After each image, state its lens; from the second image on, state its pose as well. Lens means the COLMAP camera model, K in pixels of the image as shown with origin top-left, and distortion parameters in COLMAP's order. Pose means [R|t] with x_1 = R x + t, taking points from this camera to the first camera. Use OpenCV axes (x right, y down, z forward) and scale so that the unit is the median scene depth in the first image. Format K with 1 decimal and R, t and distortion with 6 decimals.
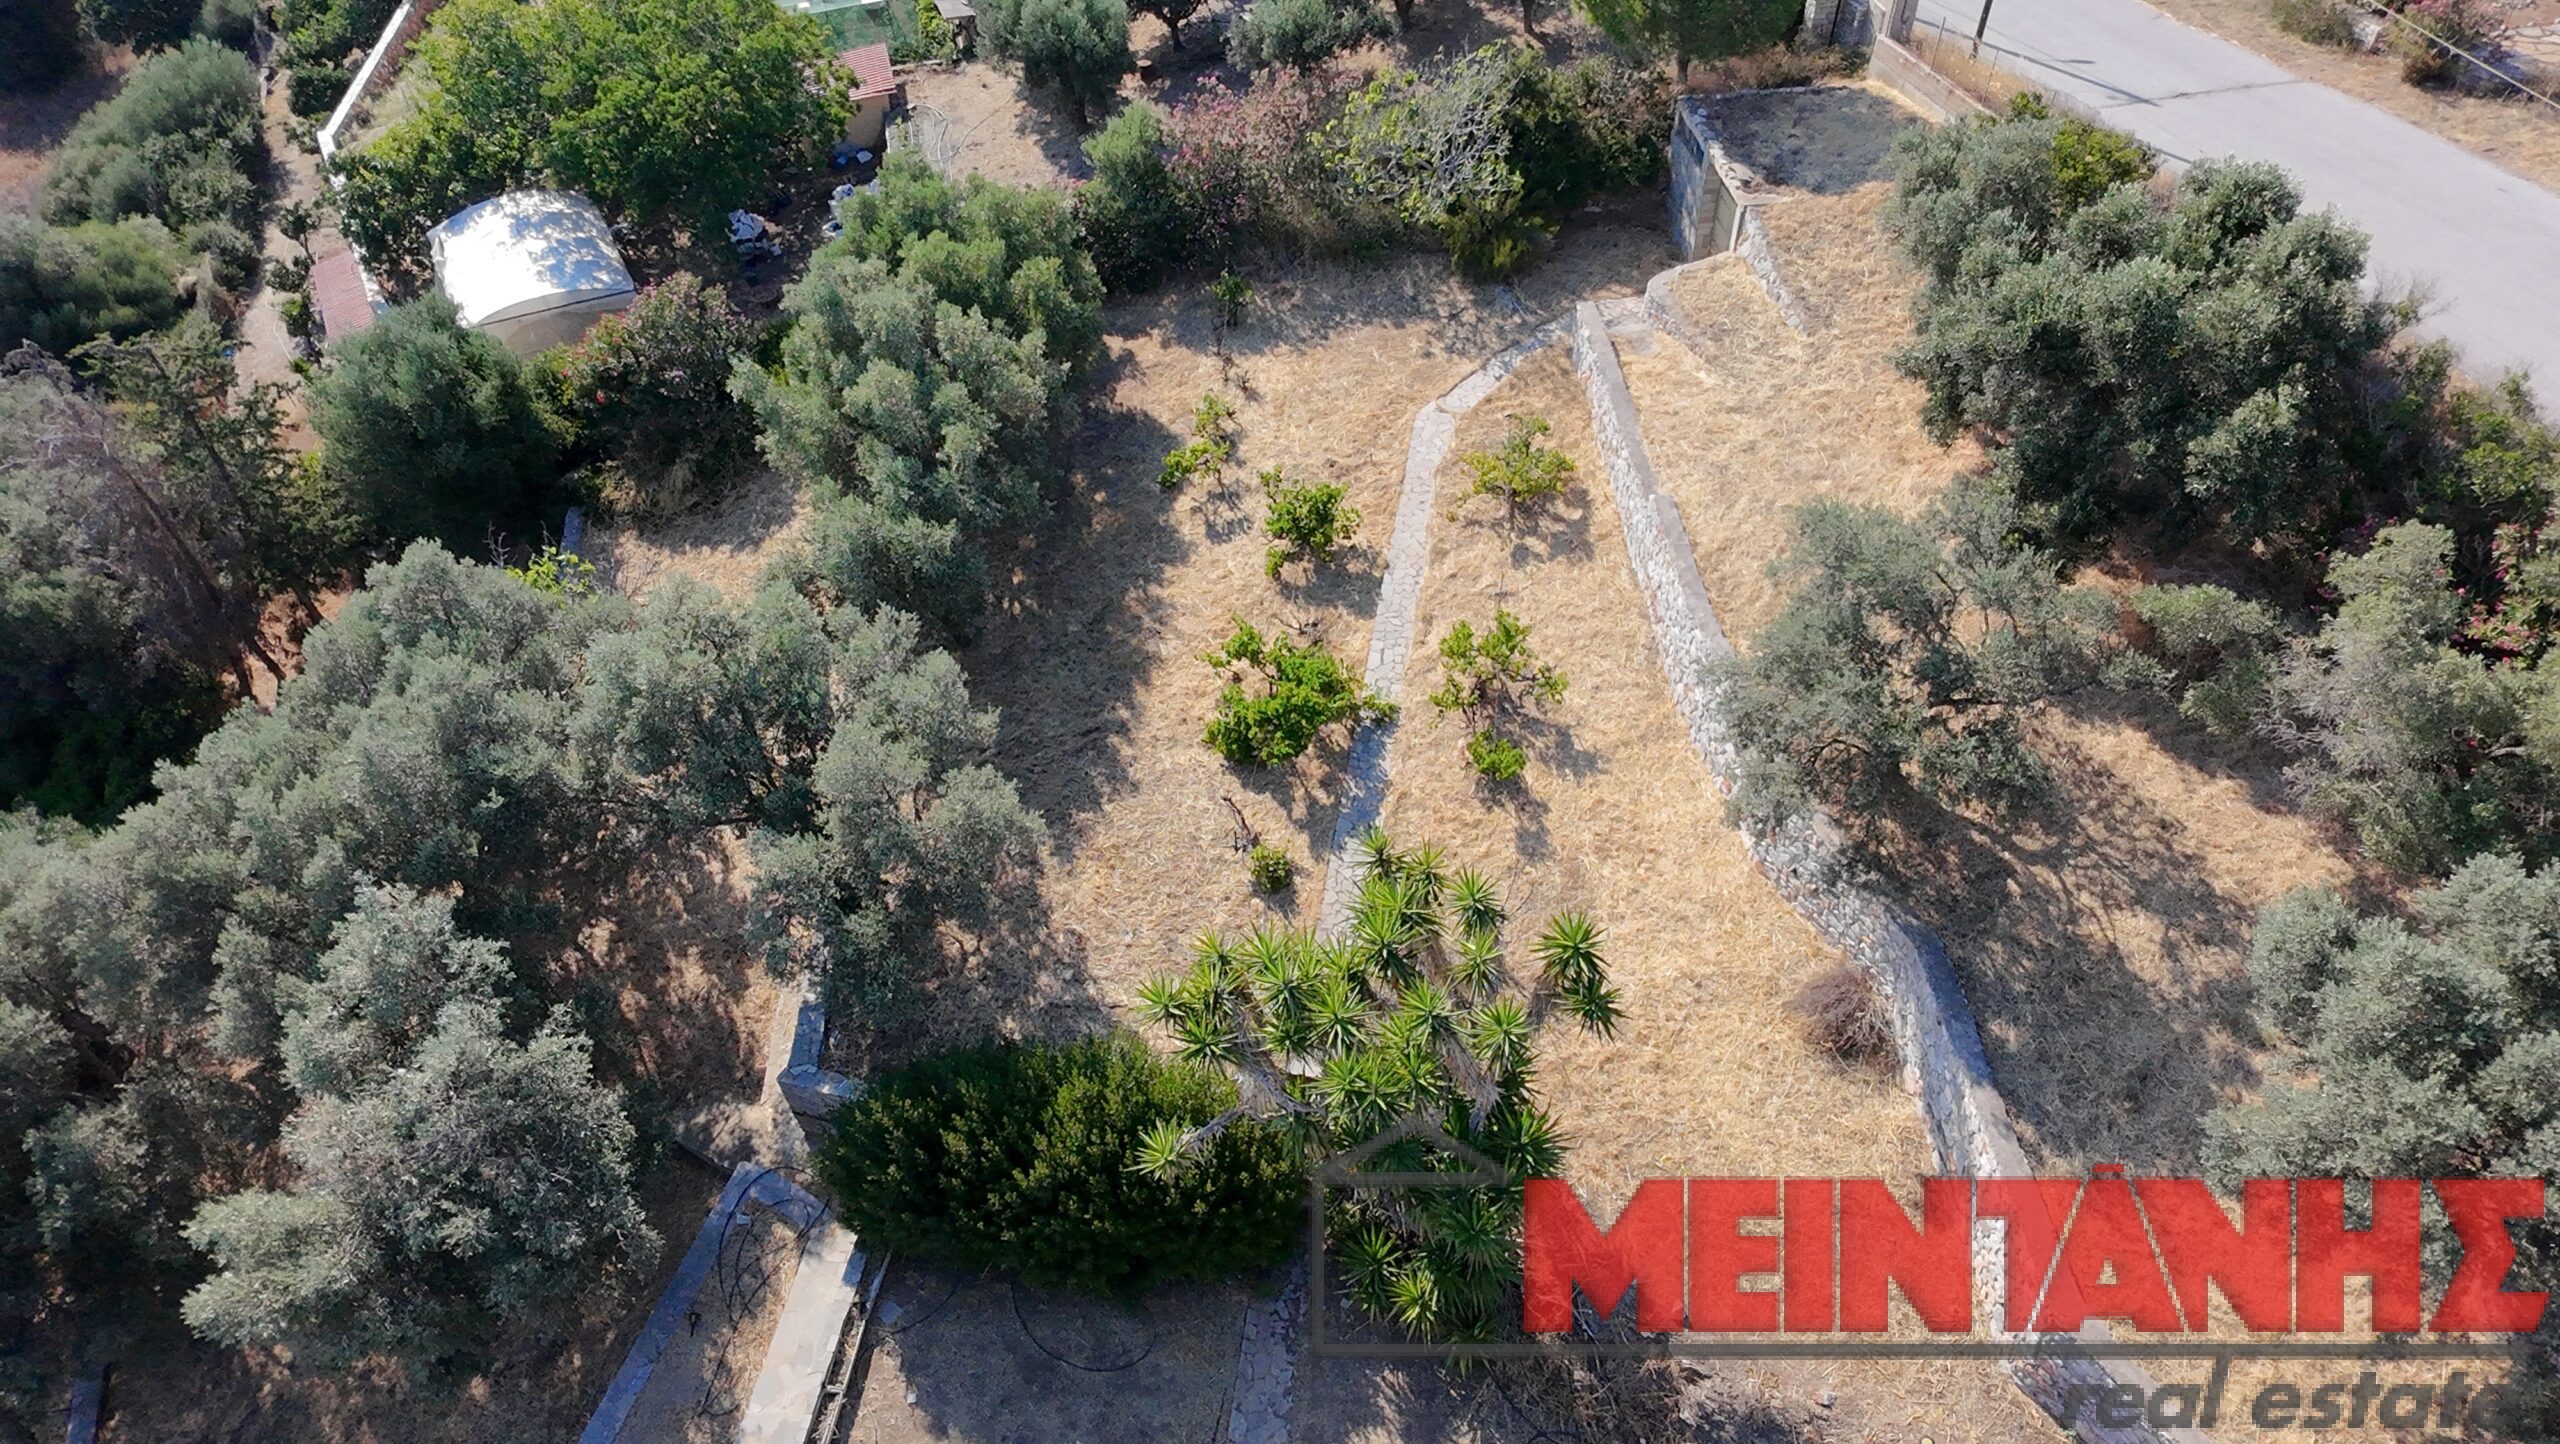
lens RADIAL K [[1640.5, 0, 1293.6], [0, 1640.5, 695.3], [0, 0, 1]] dist [0.008386, -0.002630]
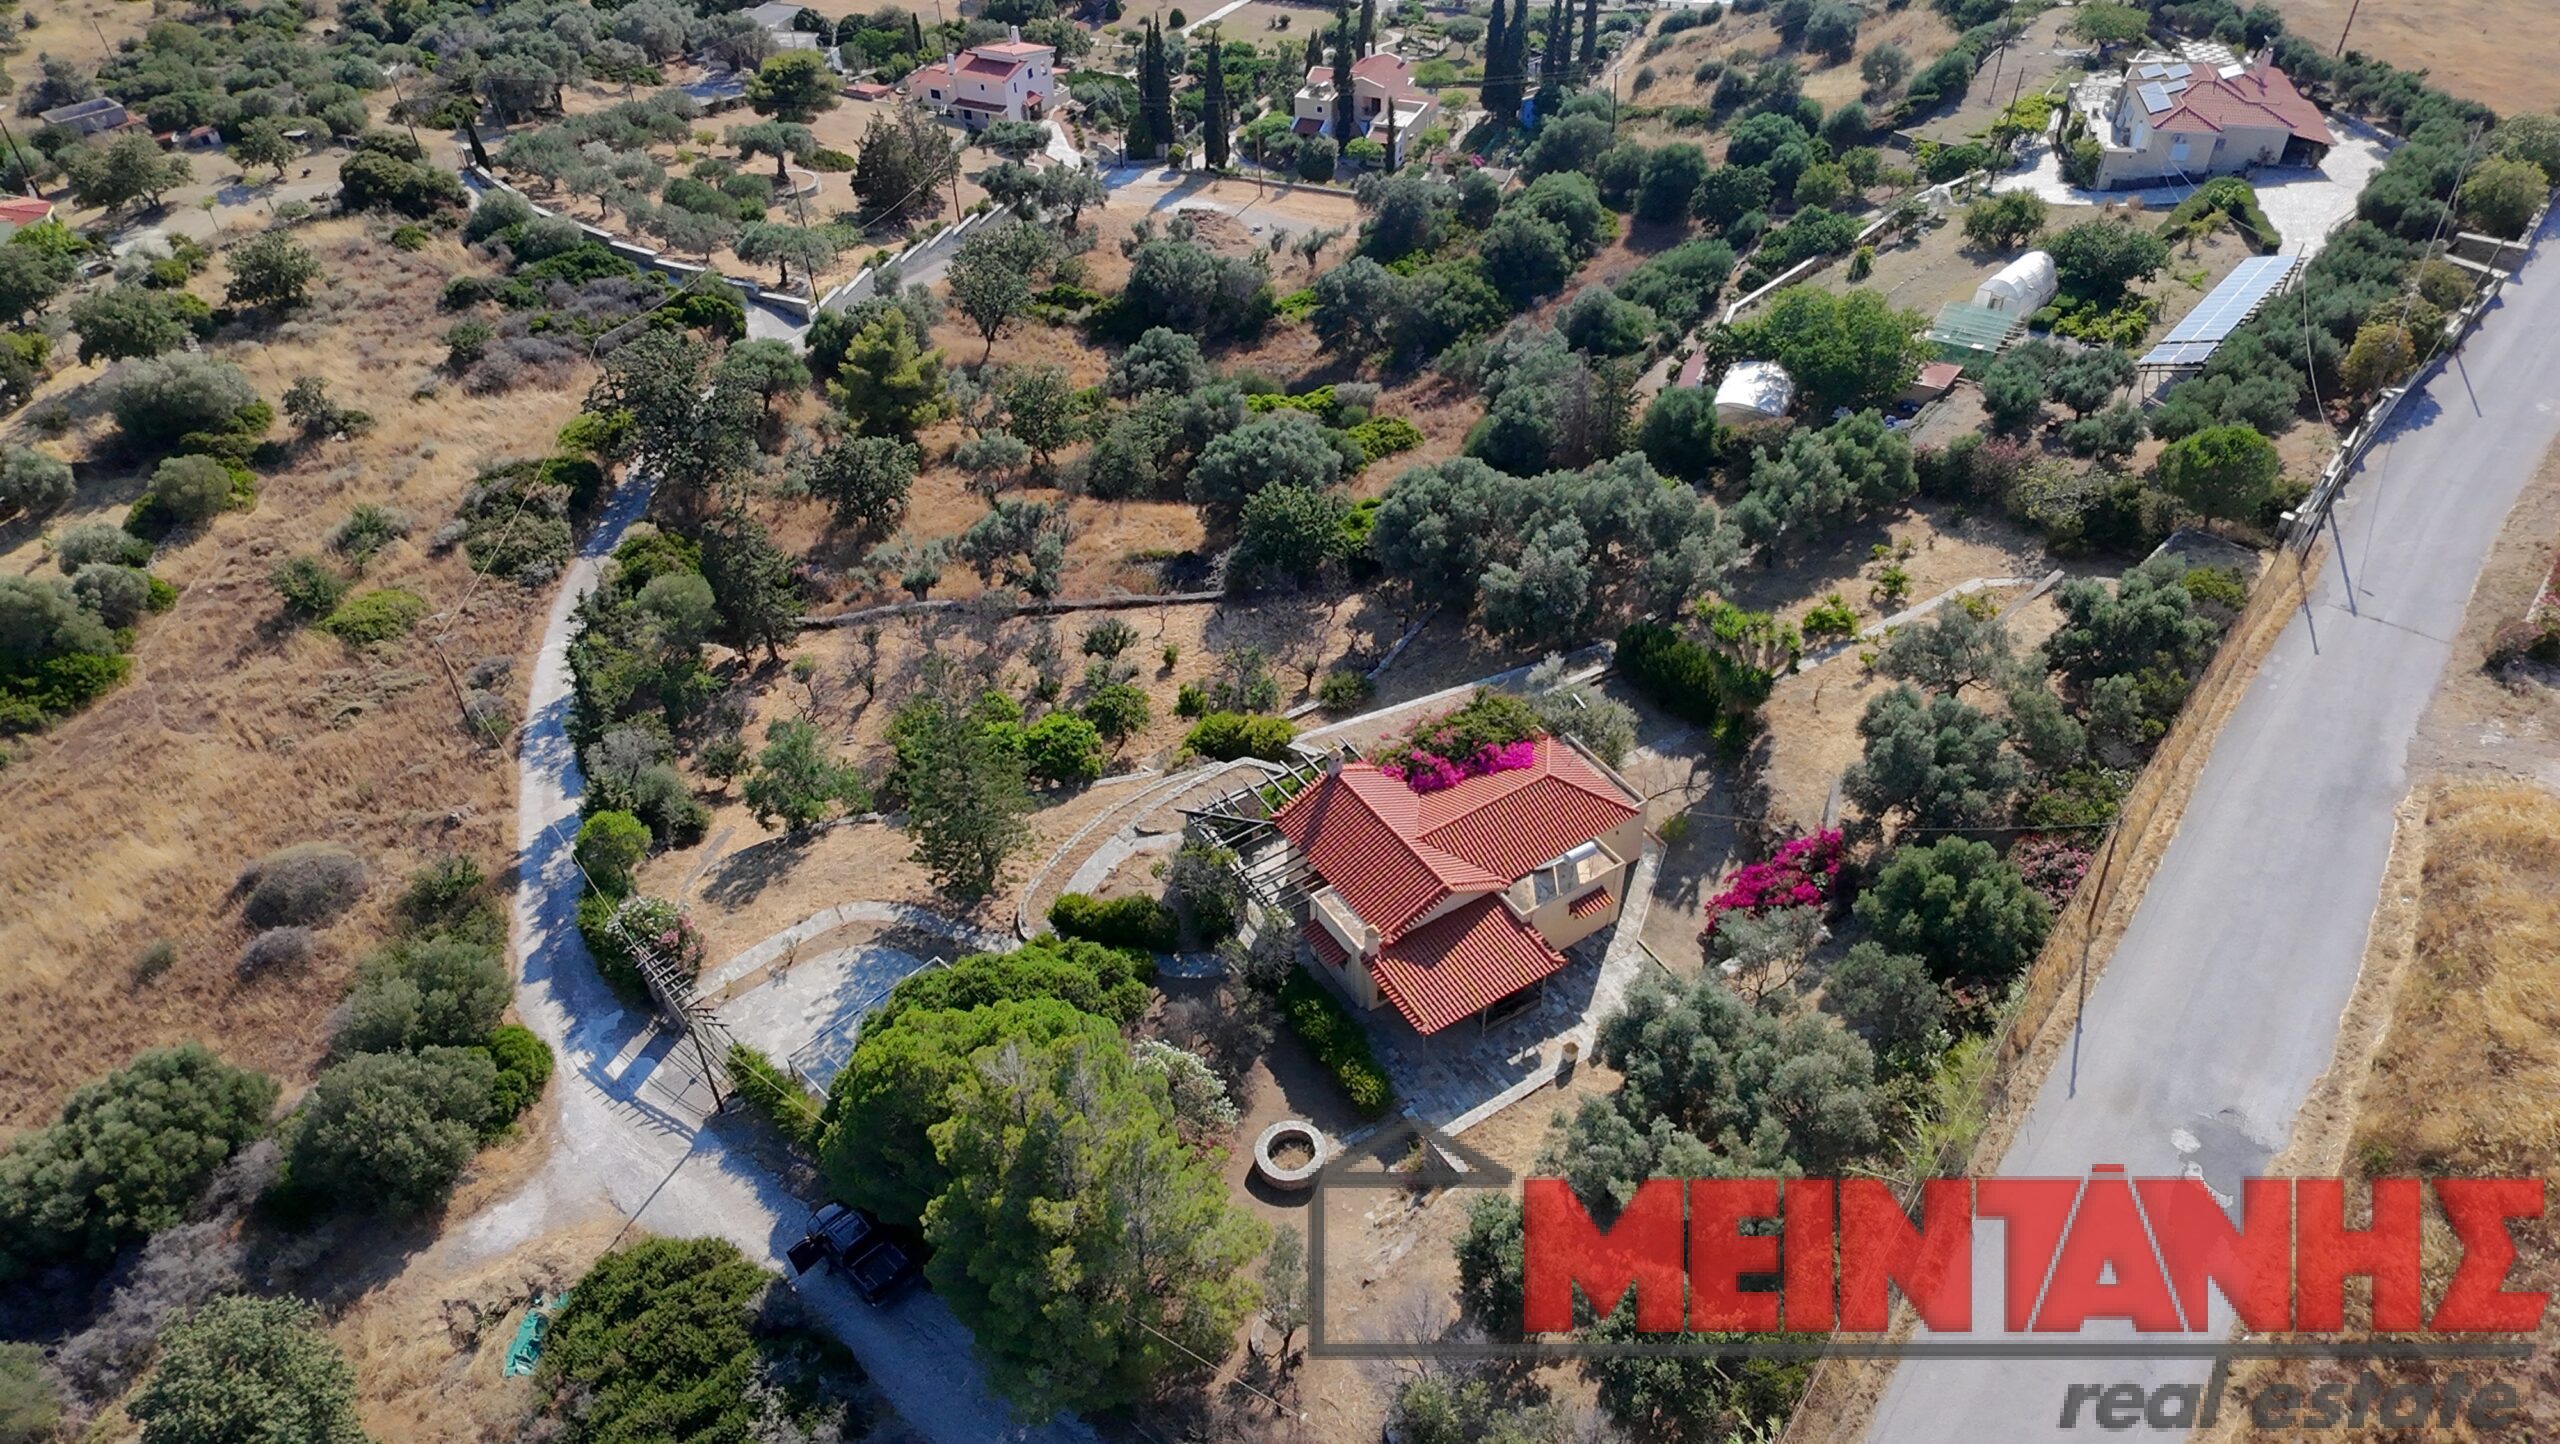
lens RADIAL K [[1640.5, 0, 1287.1], [0, 1640.5, 725.1], [0, 0, 1]] dist [0.008386, -0.002630]
pose [[0.617315, 0.513137, -0.596333, 0.844718], [-0.555131, 0.821223, 0.131989, 0.212479], [0.557451, 0.249564, 0.791812, -1.230320]]
